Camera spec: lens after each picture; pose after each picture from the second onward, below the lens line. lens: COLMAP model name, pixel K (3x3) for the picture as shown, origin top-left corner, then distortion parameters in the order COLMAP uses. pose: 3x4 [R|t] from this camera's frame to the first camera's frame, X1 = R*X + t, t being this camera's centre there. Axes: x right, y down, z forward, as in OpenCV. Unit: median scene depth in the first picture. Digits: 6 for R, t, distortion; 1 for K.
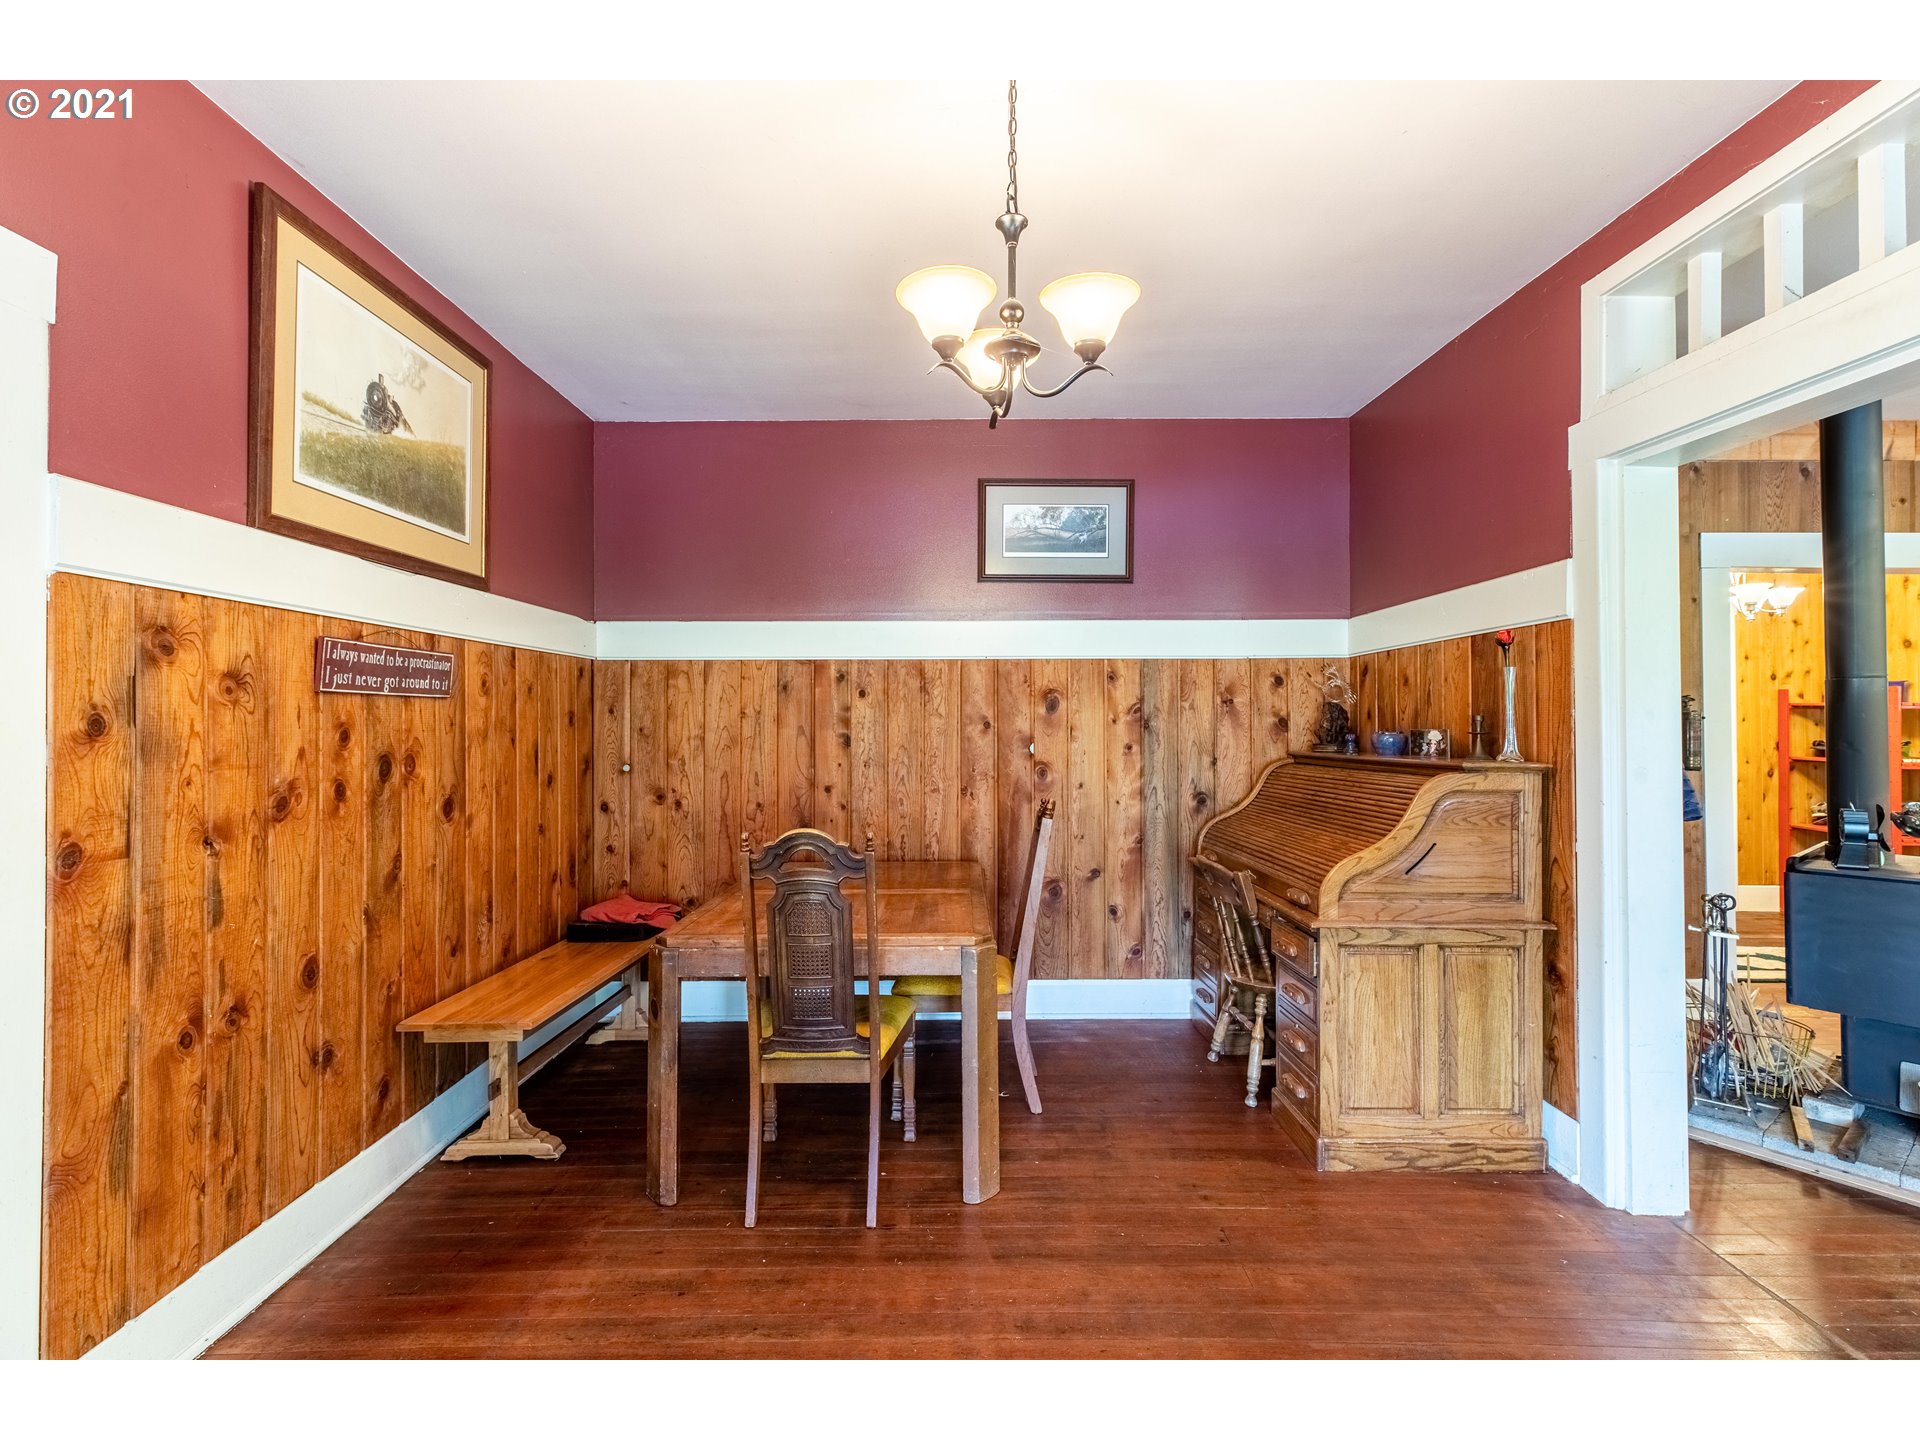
lens RADIAL K [[859.9, 0, 968.6], [0, 859.9, 712.7], [0, 0, 1]] dist [0.005441, -0.000800]
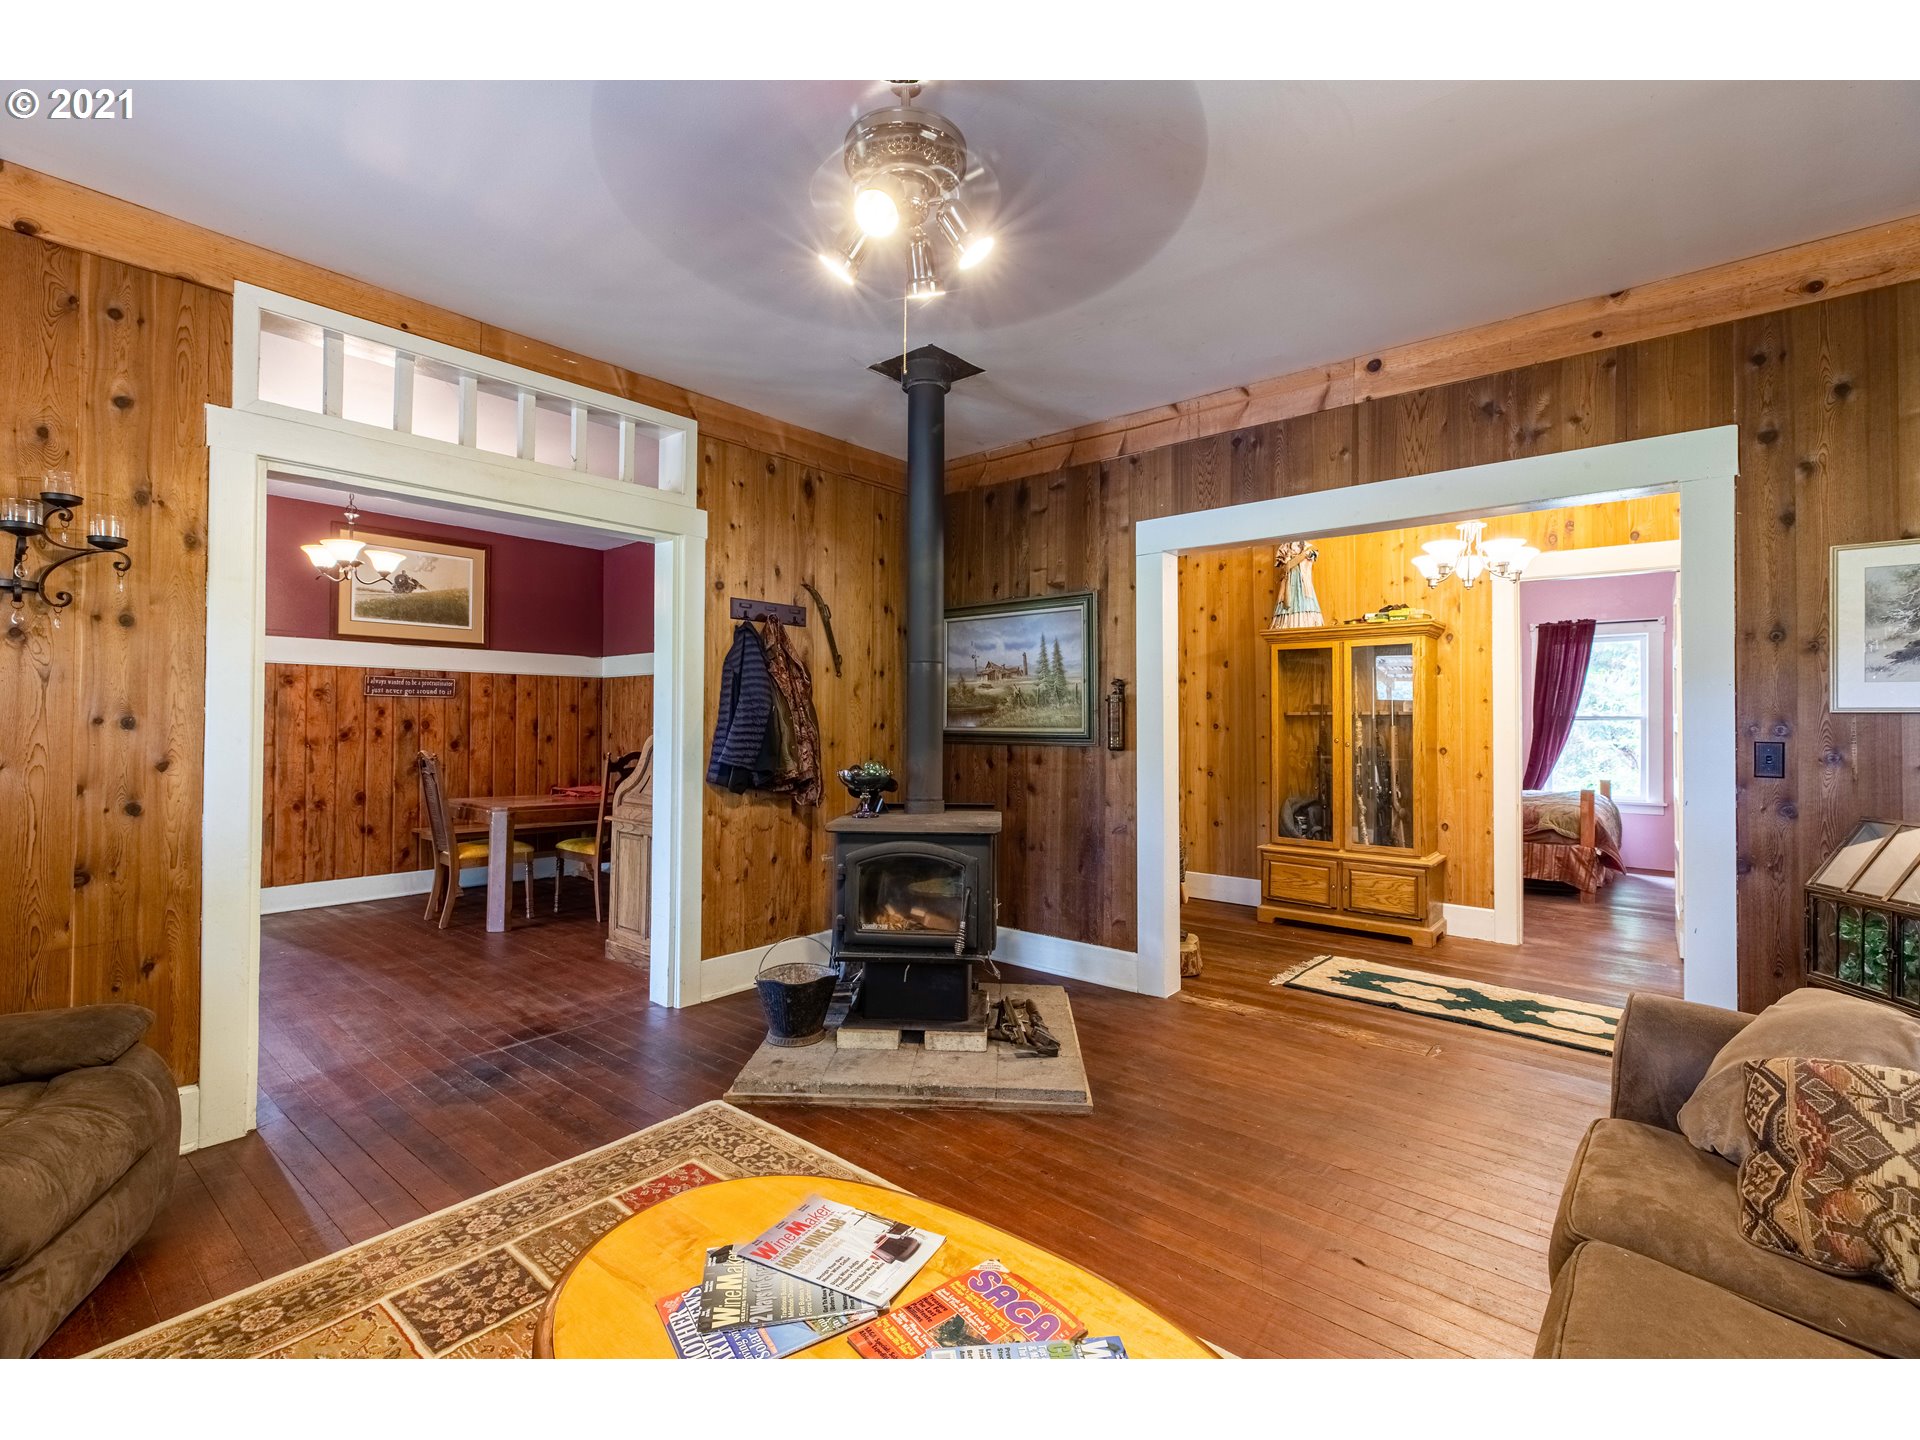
lens RADIAL K [[859.9, 0, 959.9], [0, 859.9, 711.5], [0, 0, 1]] dist [0.005441, -0.000800]
pose [[0.762168, -0.005782, -0.647353, 2.235426], [0.000118, 0.999961, -0.008793, 0.045988], [0.647379, 0.006625, 0.762139, 0.130209]]
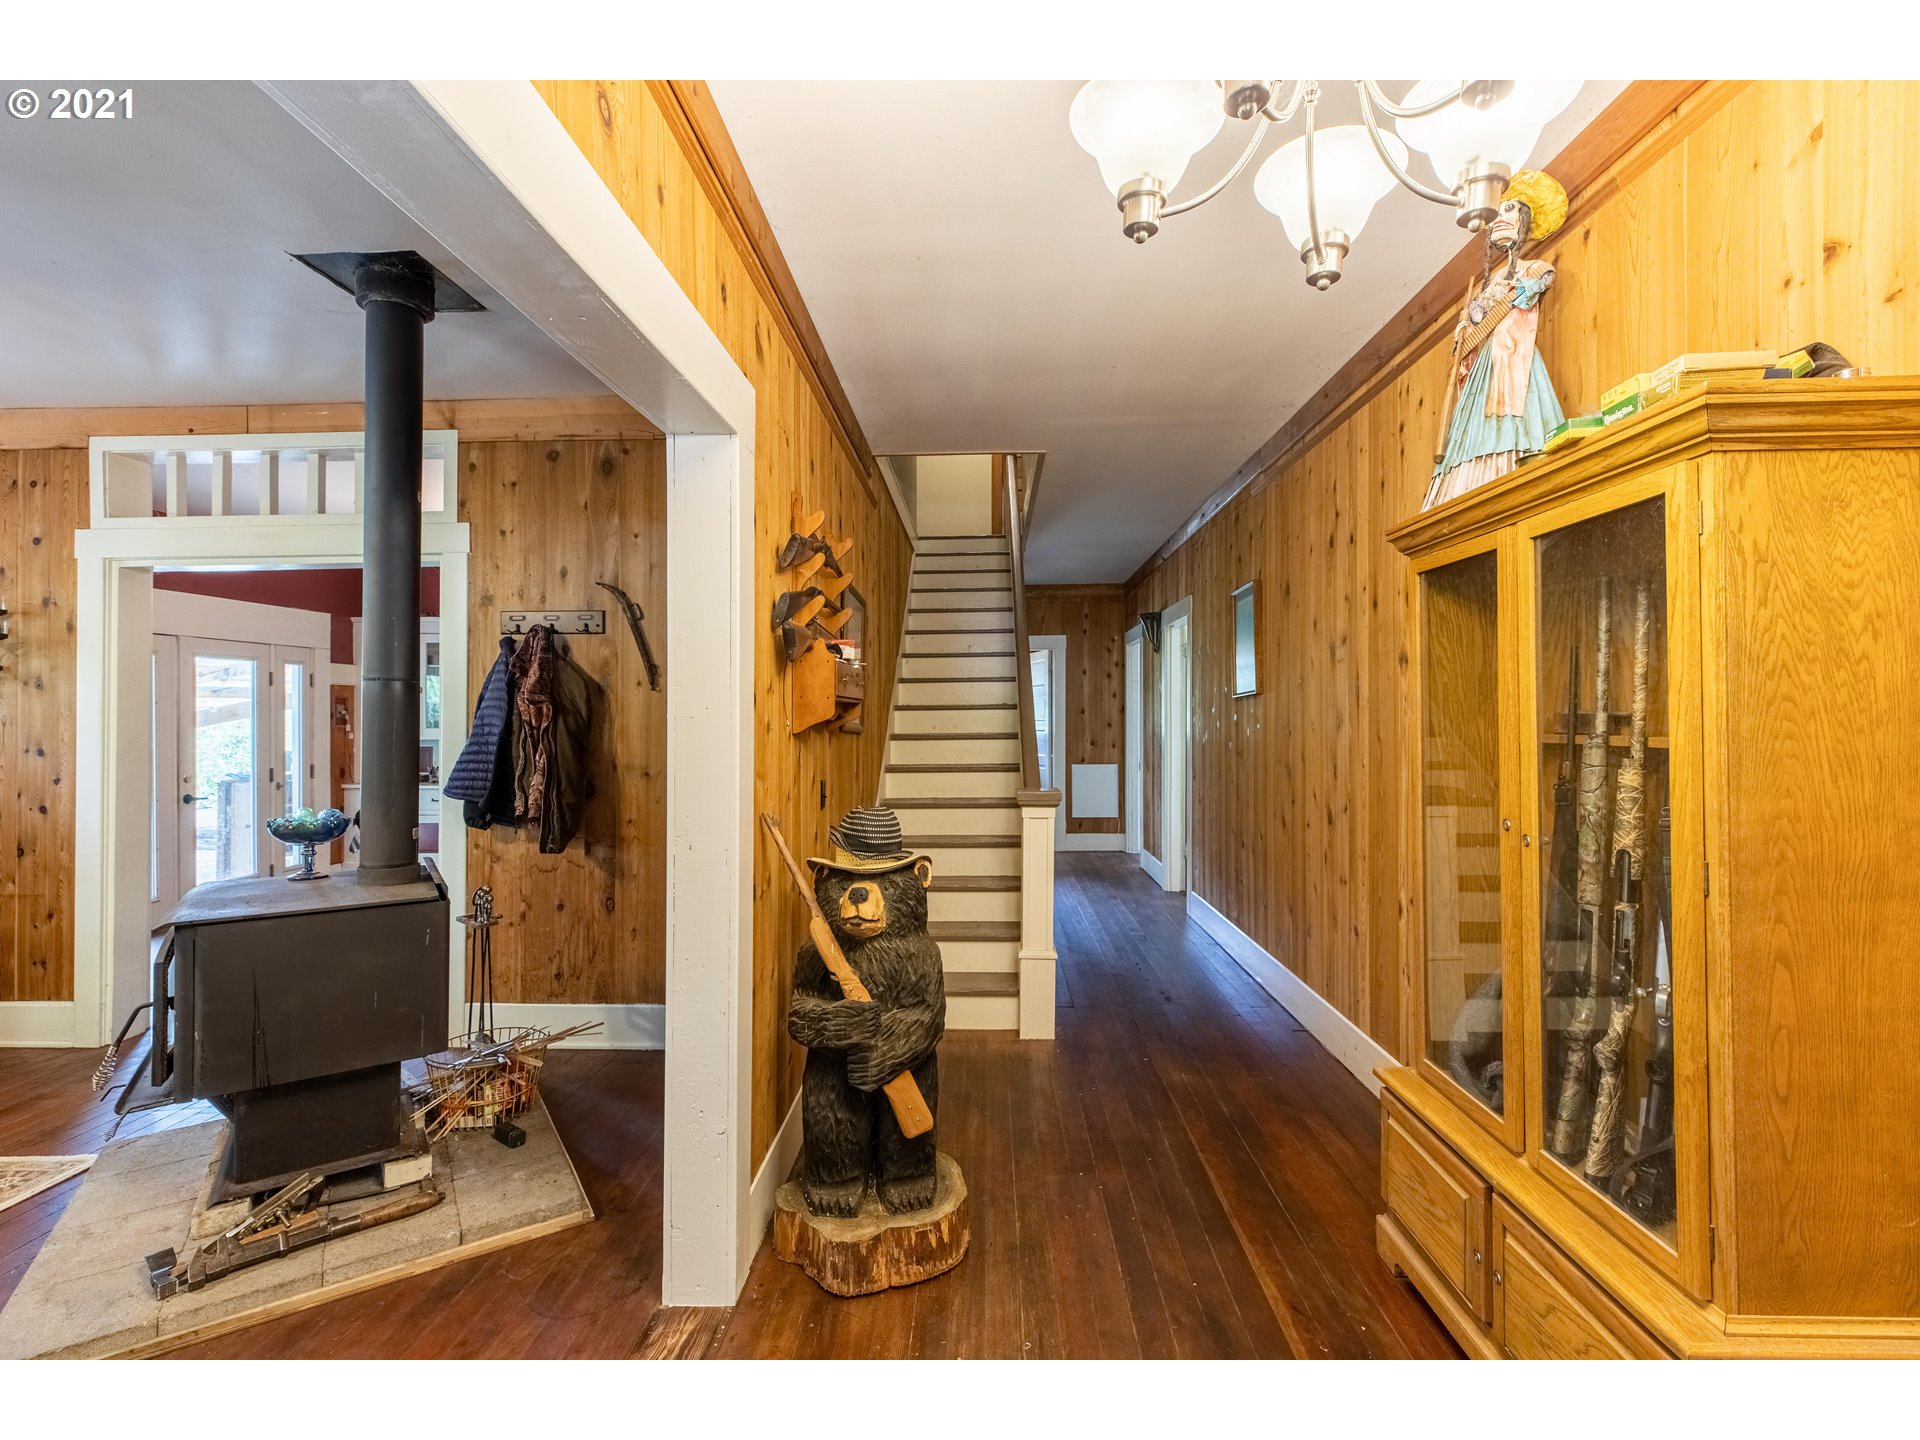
lens RADIAL K [[859.9, 0, 970.3], [0, 859.9, 710.7], [0, 0, 1]] dist [0.005441, -0.000800]
pose [[-0.041917, -0.004642, -0.999110, 2.372628], [0.010973, 0.999927, -0.005106, -0.045362], [0.999061, -0.011178, -0.041863, 4.028626]]
